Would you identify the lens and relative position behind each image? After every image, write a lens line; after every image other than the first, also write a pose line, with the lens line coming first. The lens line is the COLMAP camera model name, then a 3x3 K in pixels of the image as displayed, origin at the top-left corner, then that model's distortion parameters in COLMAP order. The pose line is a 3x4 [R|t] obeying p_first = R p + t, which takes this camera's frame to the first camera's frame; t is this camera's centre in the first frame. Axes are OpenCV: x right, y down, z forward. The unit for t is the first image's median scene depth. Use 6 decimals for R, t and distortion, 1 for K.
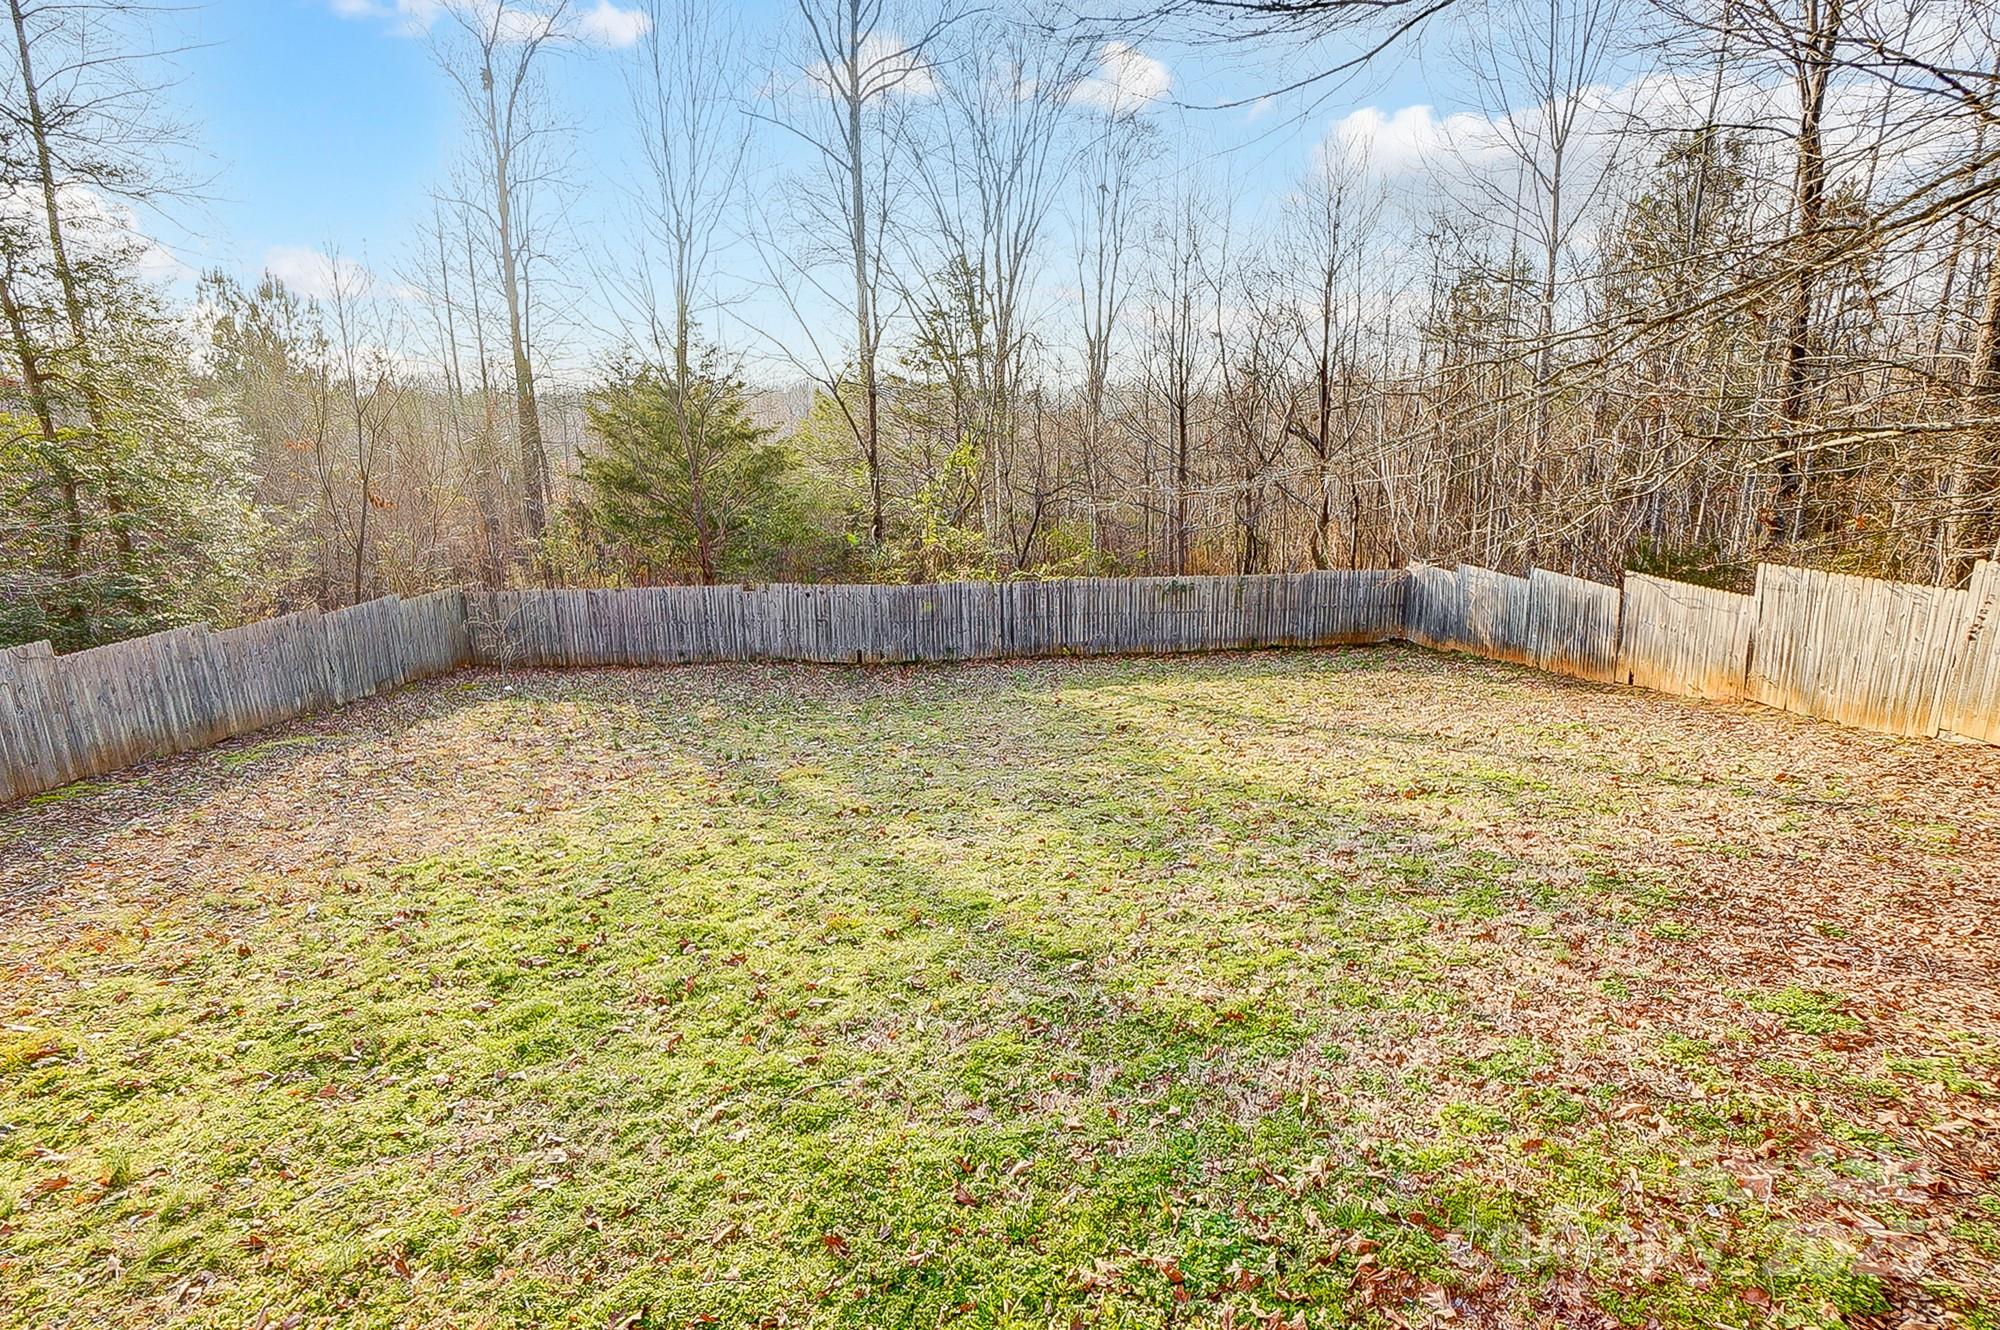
lens RADIAL K [[895.2, 0, 999.5], [0, 895.2, 648.3], [0, 0, 1]] dist [-0.063431, 0.023370]
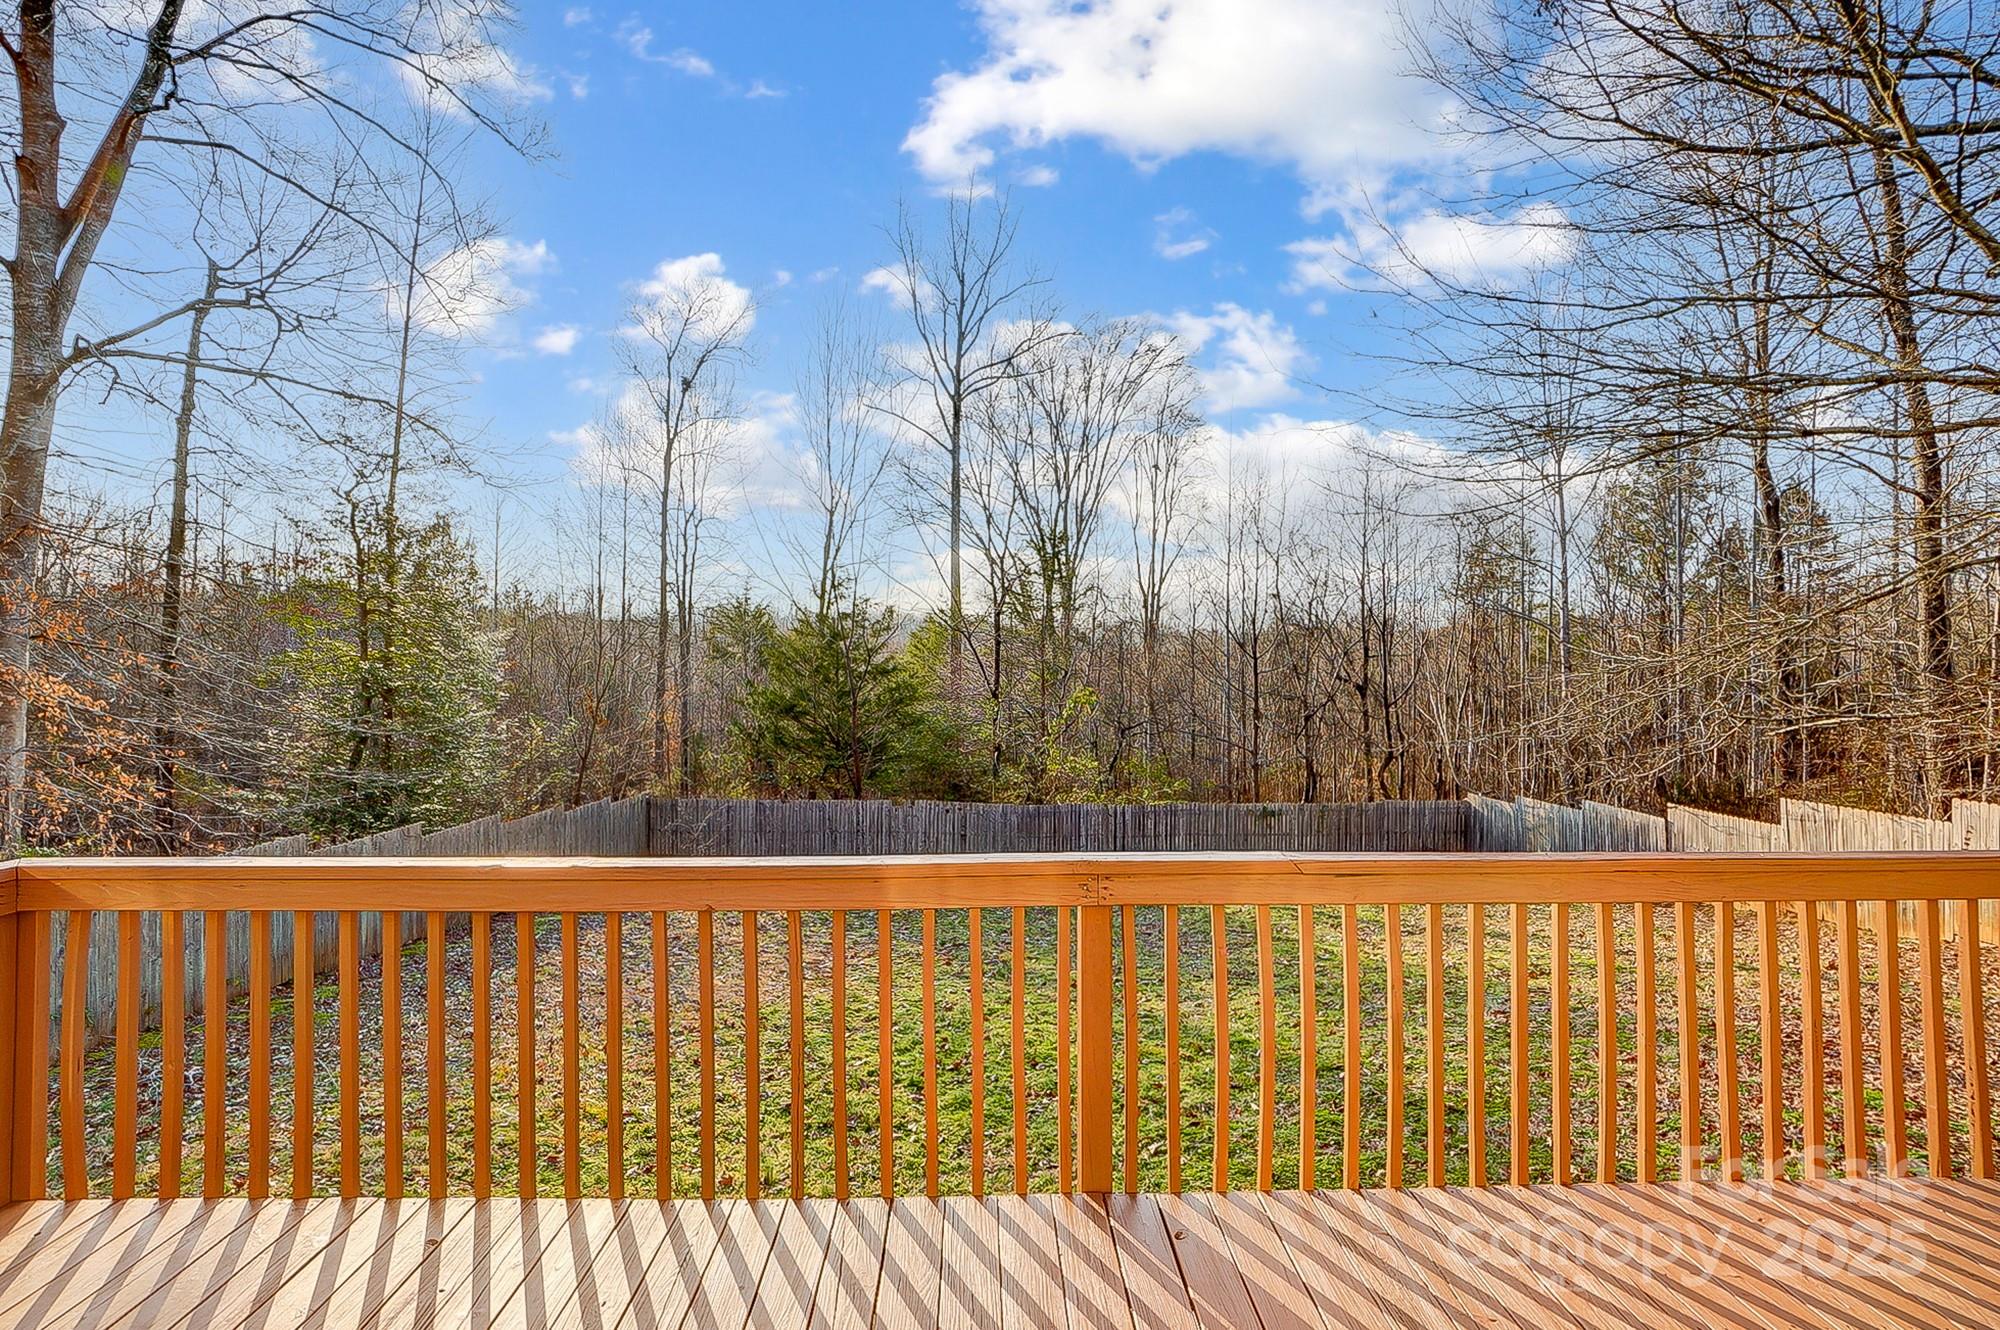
lens RADIAL K [[885.9, 0, 978.0], [0, 885.9, 659.3], [0, 0, 1]] dist [-0.065264, 0.022304]
pose [[0.999278, 0.023535, -0.029818, -0.144945], [-0.029913, 0.971347, -0.235777, 0.018104], [0.023414, 0.236498, 0.971350, -0.156392]]
